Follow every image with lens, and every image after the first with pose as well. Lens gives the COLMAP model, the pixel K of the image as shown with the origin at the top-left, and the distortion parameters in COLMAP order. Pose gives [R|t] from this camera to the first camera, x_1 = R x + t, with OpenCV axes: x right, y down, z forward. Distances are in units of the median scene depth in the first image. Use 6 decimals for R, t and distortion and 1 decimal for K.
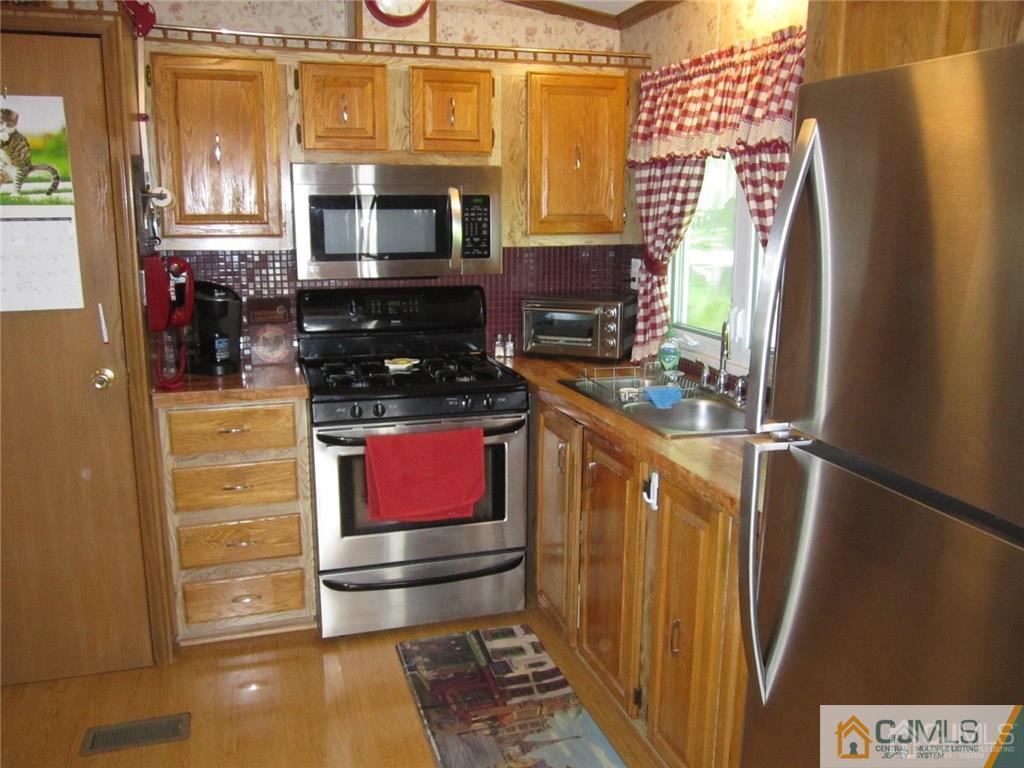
lens RADIAL K [[865.4, 0, 507.6], [0, 865.4, 384.2], [0, 0, 1]] dist [-0.018852, 0.012865]
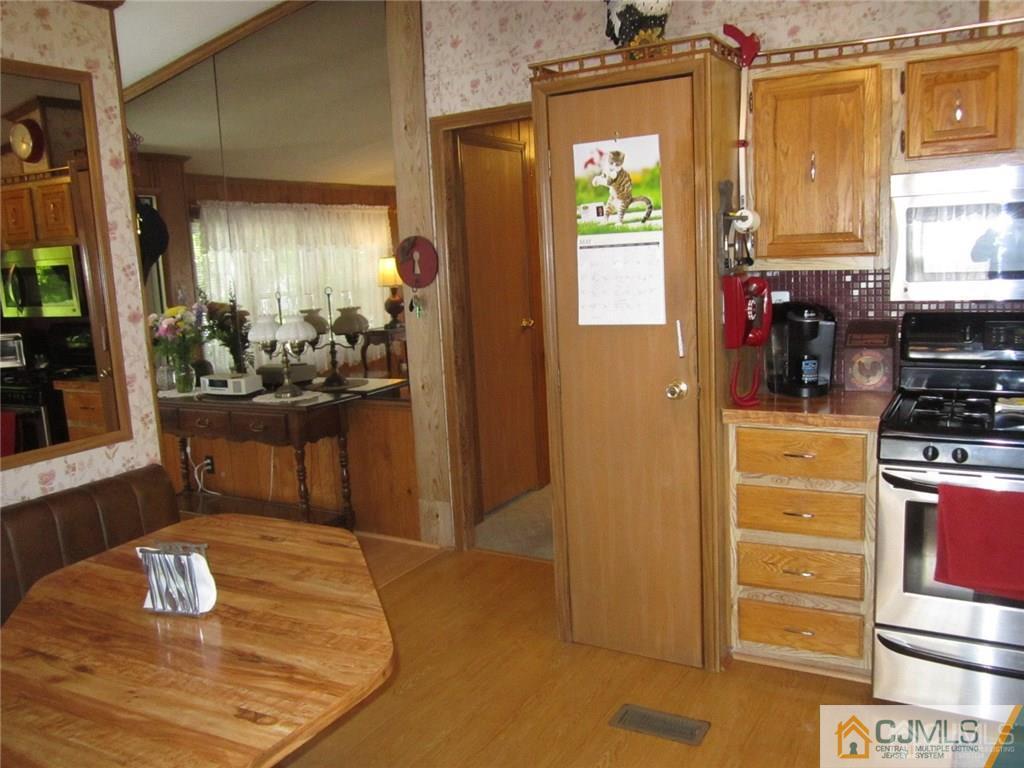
lens RADIAL K [[865.4, 0, 510.8], [0, 865.4, 383.5], [0, 0, 1]] dist [-0.018852, 0.012865]
pose [[0.689529, 0.080797, -0.719737, 0.150505], [-0.097895, 0.995035, 0.017916, -0.012091], [0.717612, 0.058105, 0.694015, 0.088201]]
